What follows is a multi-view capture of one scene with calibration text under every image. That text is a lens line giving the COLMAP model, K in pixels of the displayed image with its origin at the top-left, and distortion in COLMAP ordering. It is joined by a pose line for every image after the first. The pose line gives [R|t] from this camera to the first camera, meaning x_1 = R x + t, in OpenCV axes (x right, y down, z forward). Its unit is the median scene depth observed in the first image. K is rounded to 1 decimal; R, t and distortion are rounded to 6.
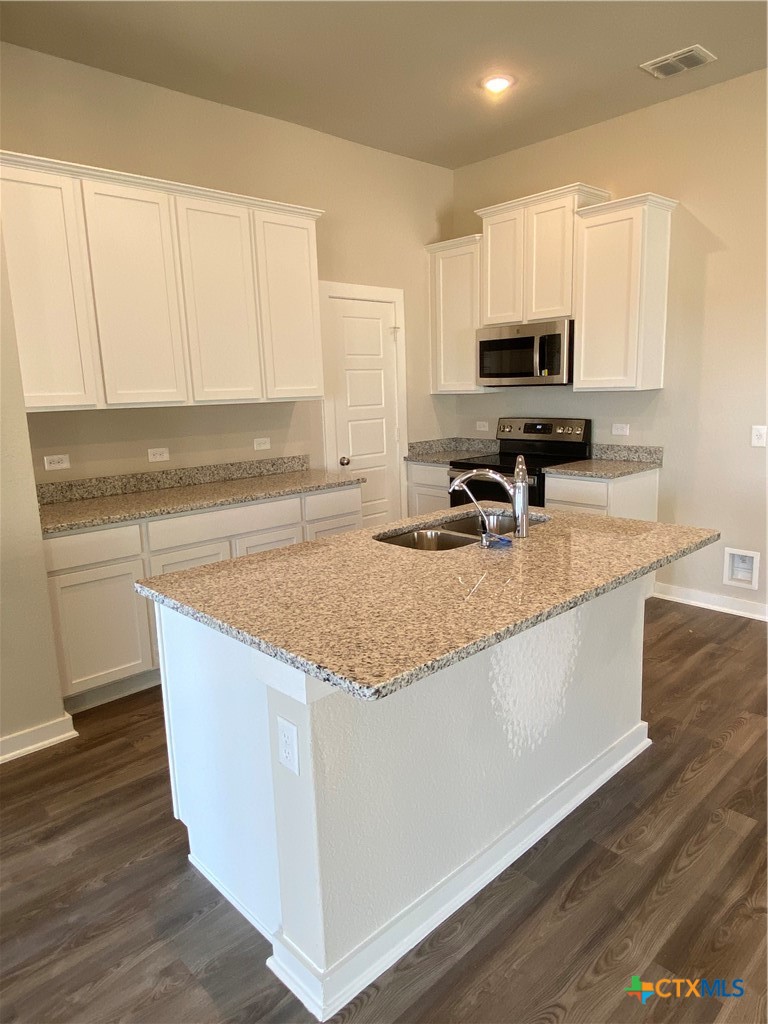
lens RADIAL K [[667.8, 0, 384.0], [0, 667.8, 512.0], [0, 0, 1]] dist [-0.005260, -0.003737]
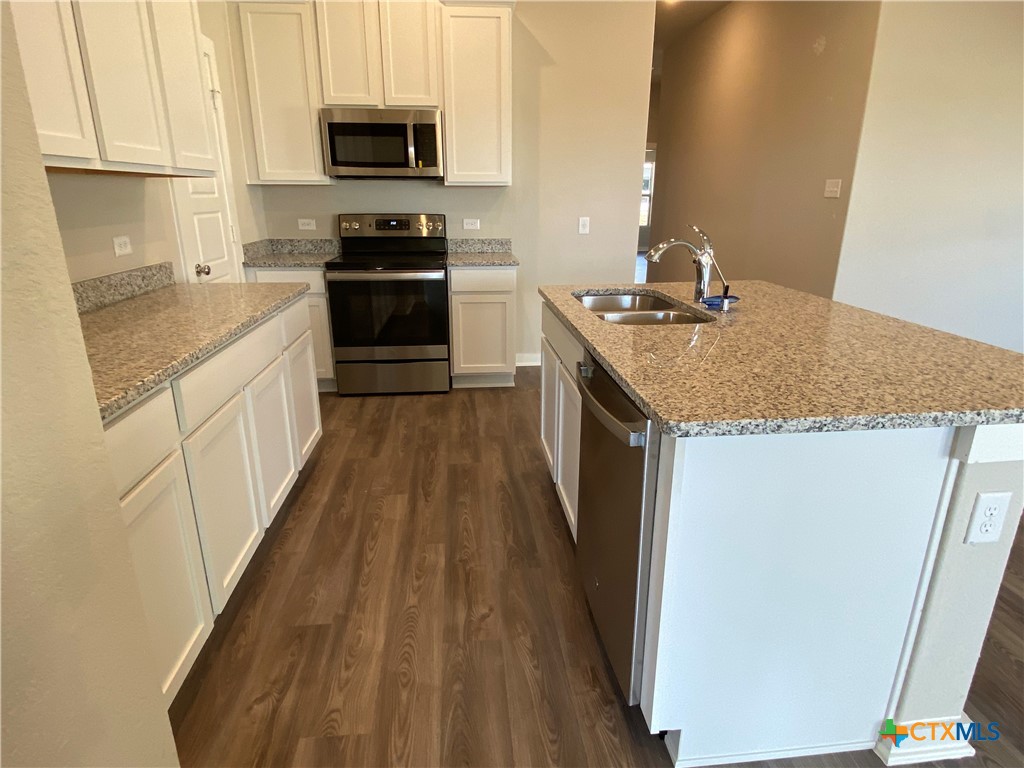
lens RADIAL K [[586.1, 0, 512.0], [0, 586.1, 384.0], [0, 0, 1]] dist [0.023668, -0.000765]
pose [[0.610264, -0.210278, 0.763780, -0.387309], [0.127061, 0.977628, 0.167630, -0.019463], [-0.781942, -0.005252, 0.623329, 0.335669]]
